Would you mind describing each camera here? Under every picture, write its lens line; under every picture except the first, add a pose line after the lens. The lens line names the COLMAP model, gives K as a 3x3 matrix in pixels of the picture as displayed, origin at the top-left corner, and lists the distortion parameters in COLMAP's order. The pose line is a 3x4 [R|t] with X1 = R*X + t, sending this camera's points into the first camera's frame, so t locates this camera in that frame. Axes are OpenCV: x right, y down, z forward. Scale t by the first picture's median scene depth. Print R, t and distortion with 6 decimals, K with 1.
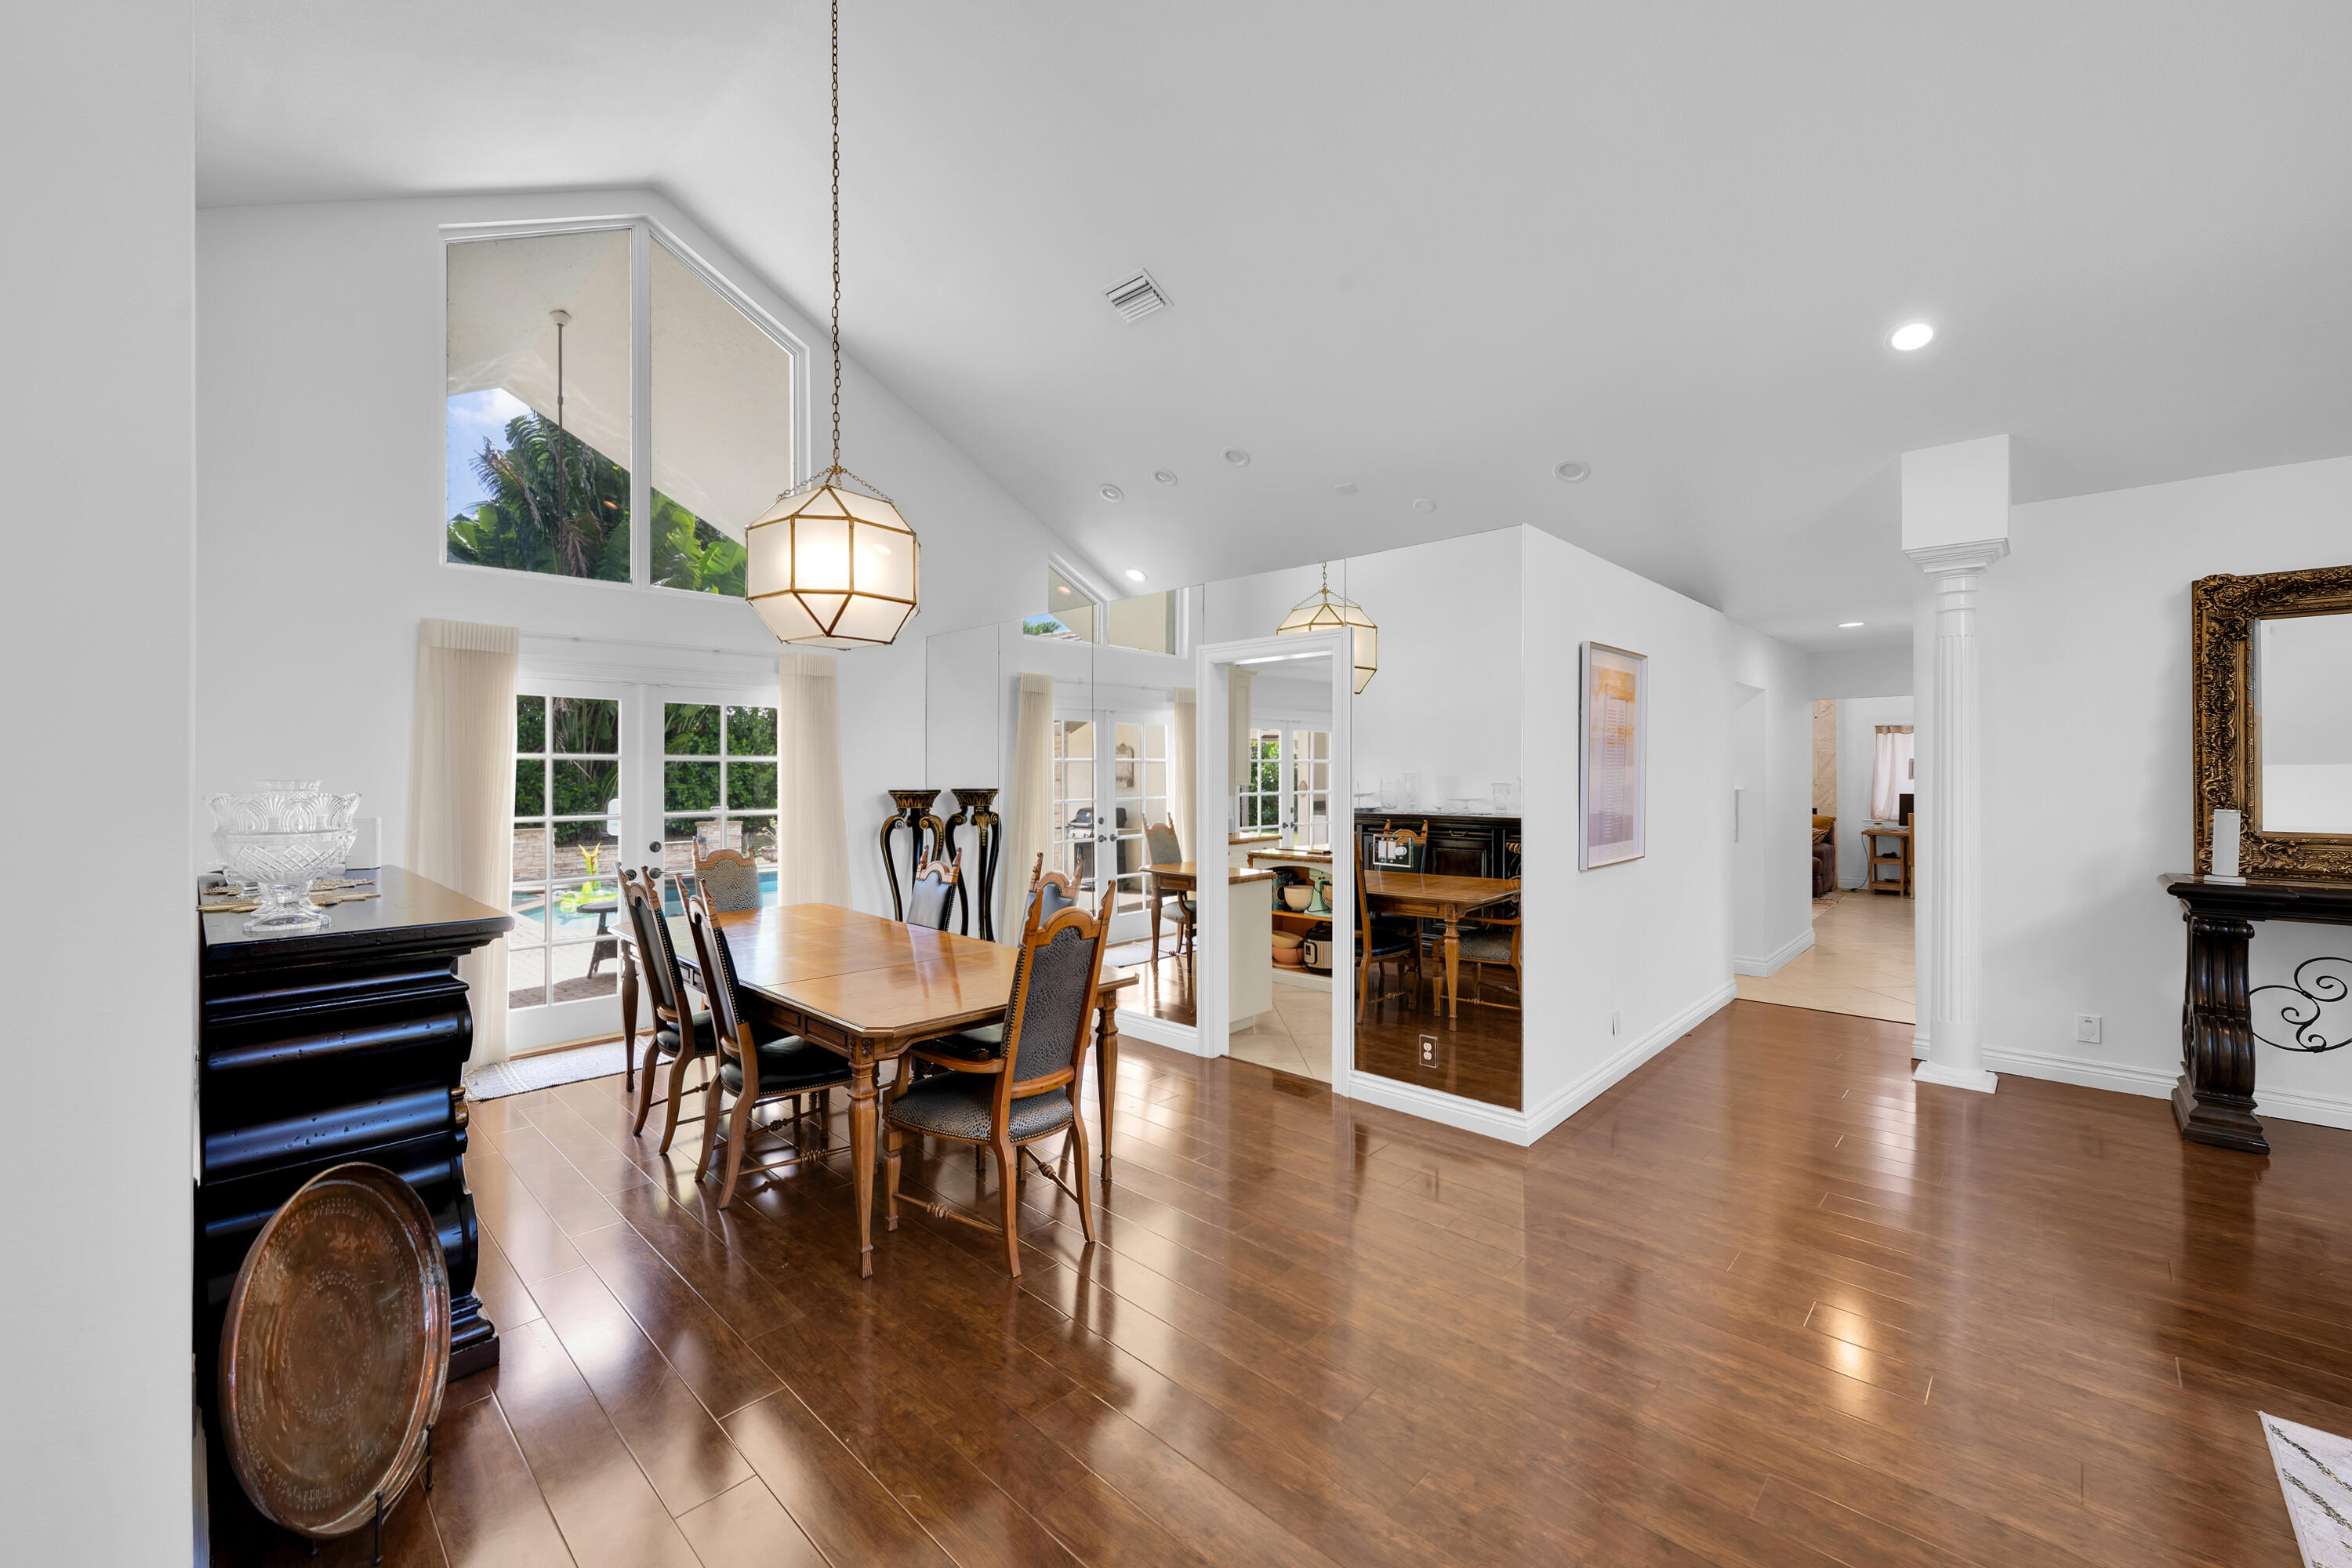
lens RADIAL K [[941.4, 0, 1168.3], [0, 941.4, 778.4], [0, 0, 1]] dist [0.001868, 0.000141]
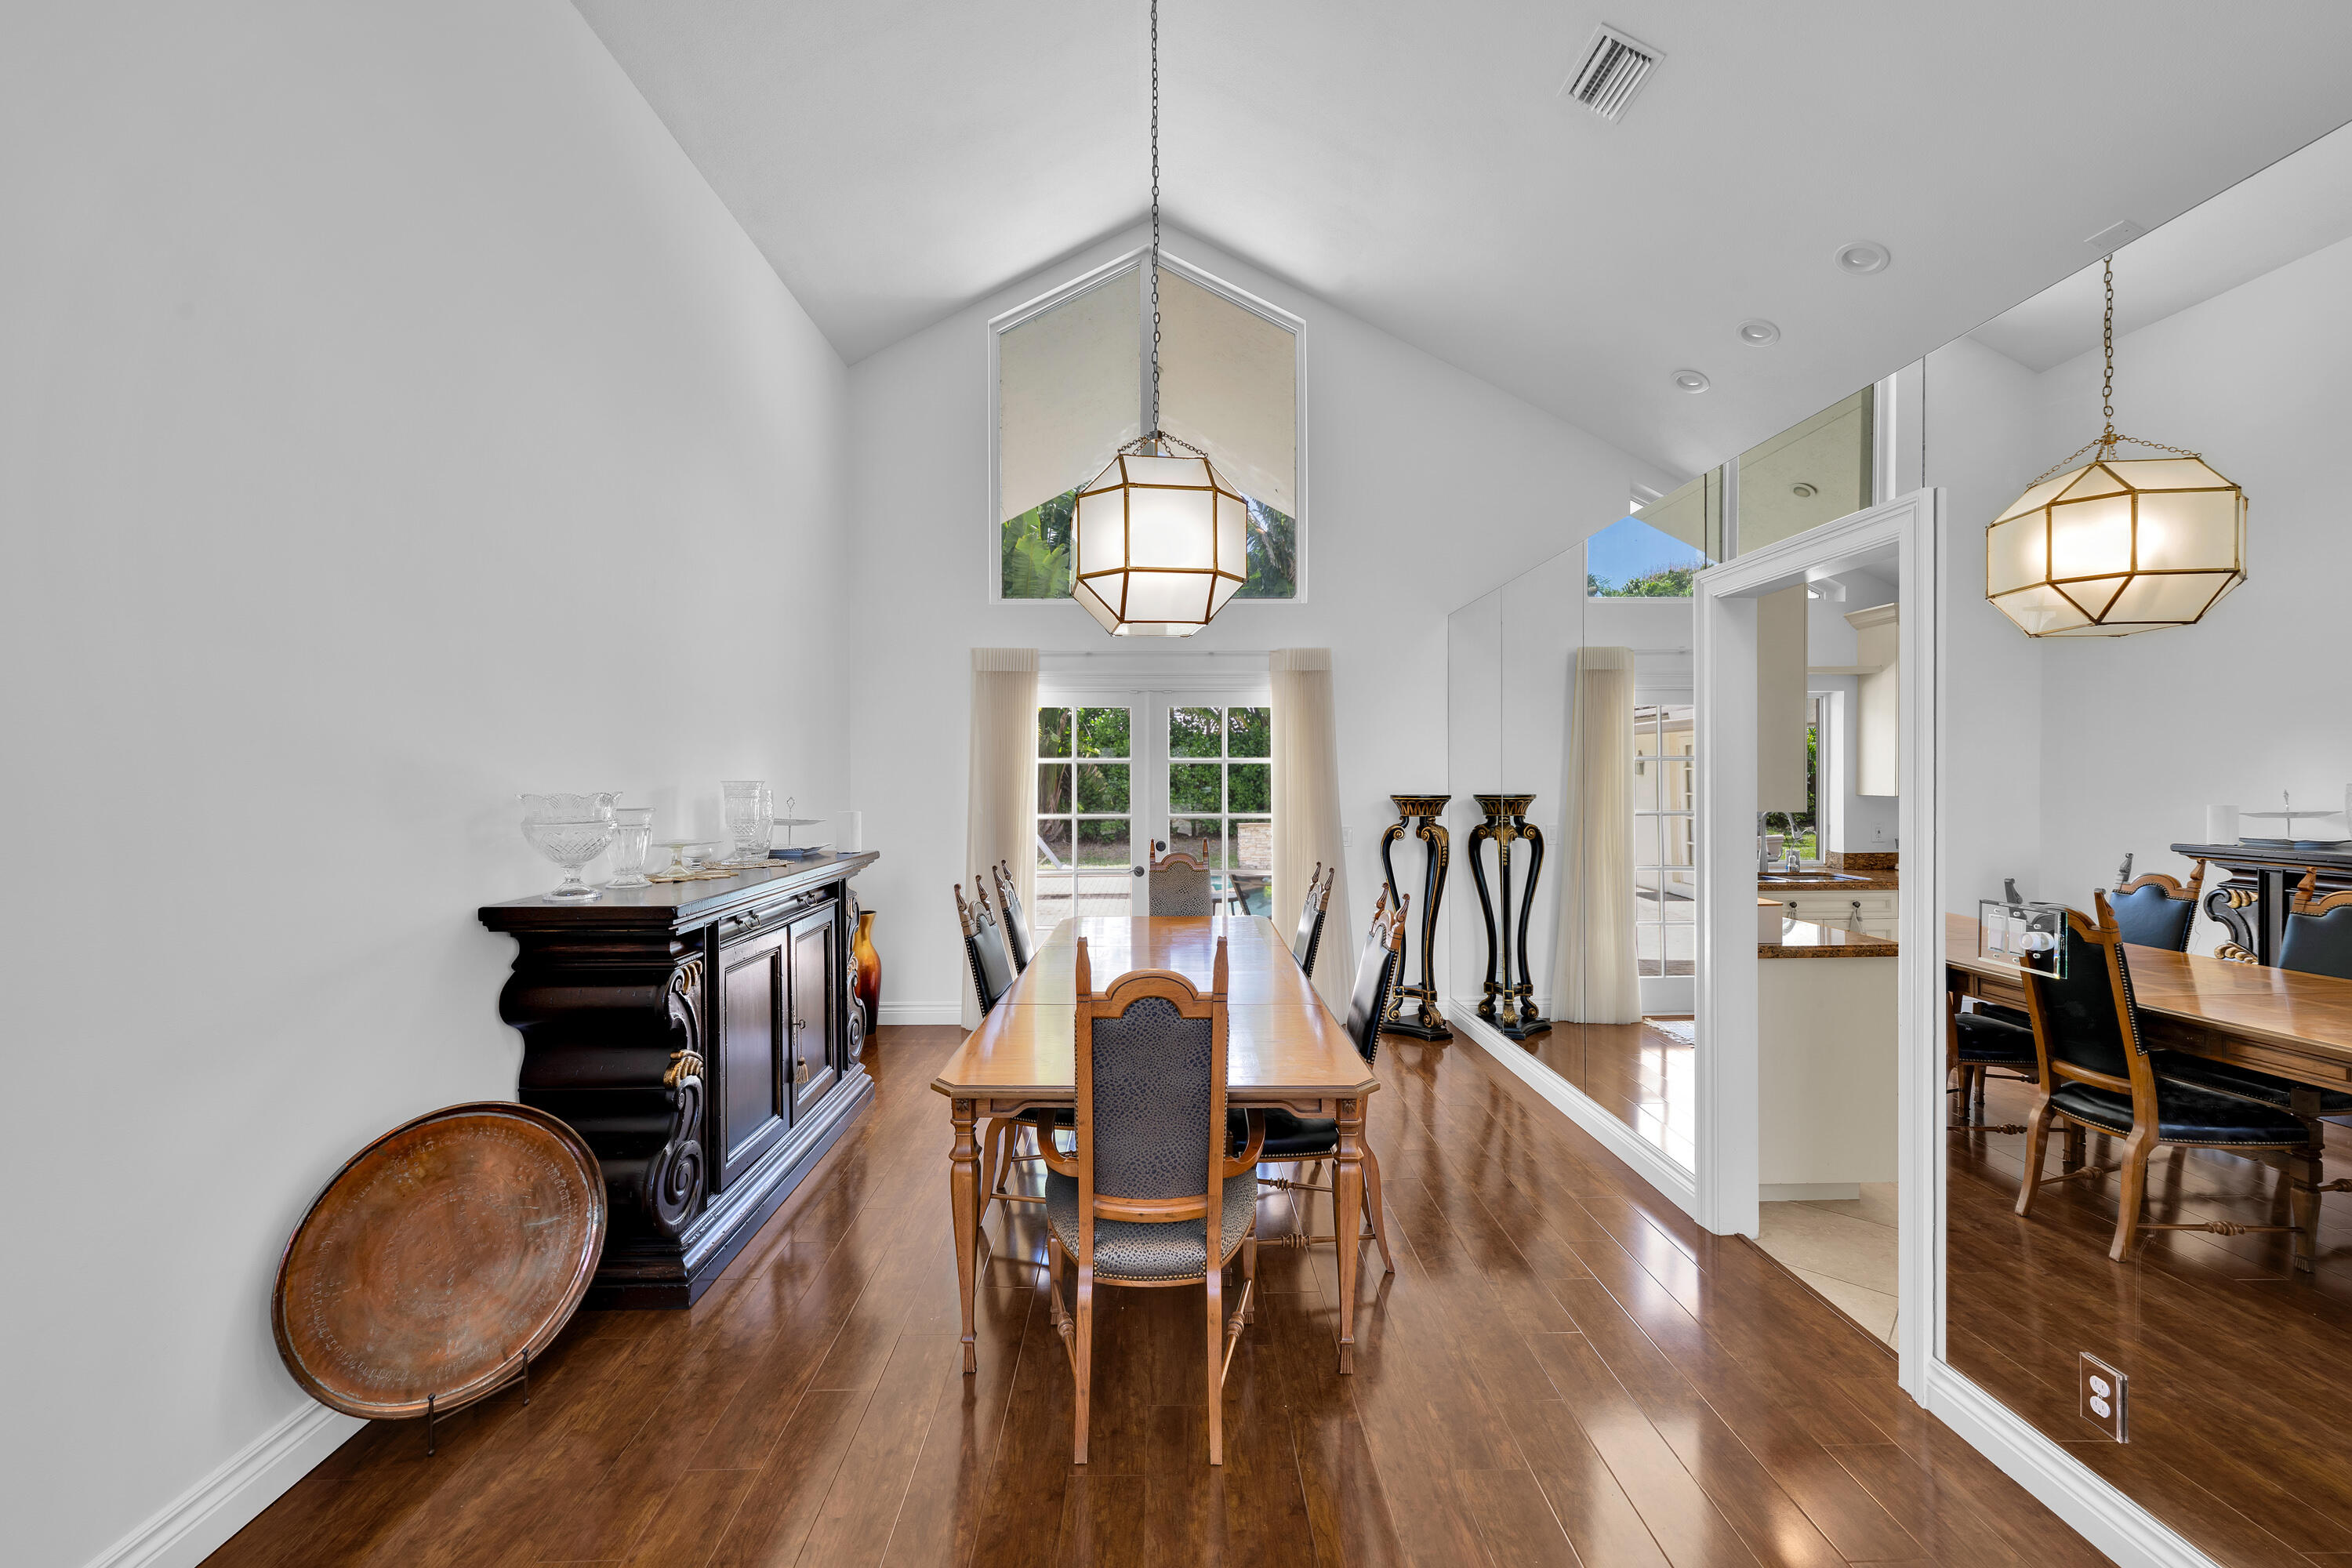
lens RADIAL K [[941.4, 0, 1174.2], [0, 941.4, 779.1], [0, 0, 1]] dist [0.001868, 0.000141]
pose [[0.703643, 0.002029, -0.710551, 0.215643], [-0.002979, 0.999996, -0.000095, -0.001670], [0.710547, 0.002184, 0.703646, 0.281811]]
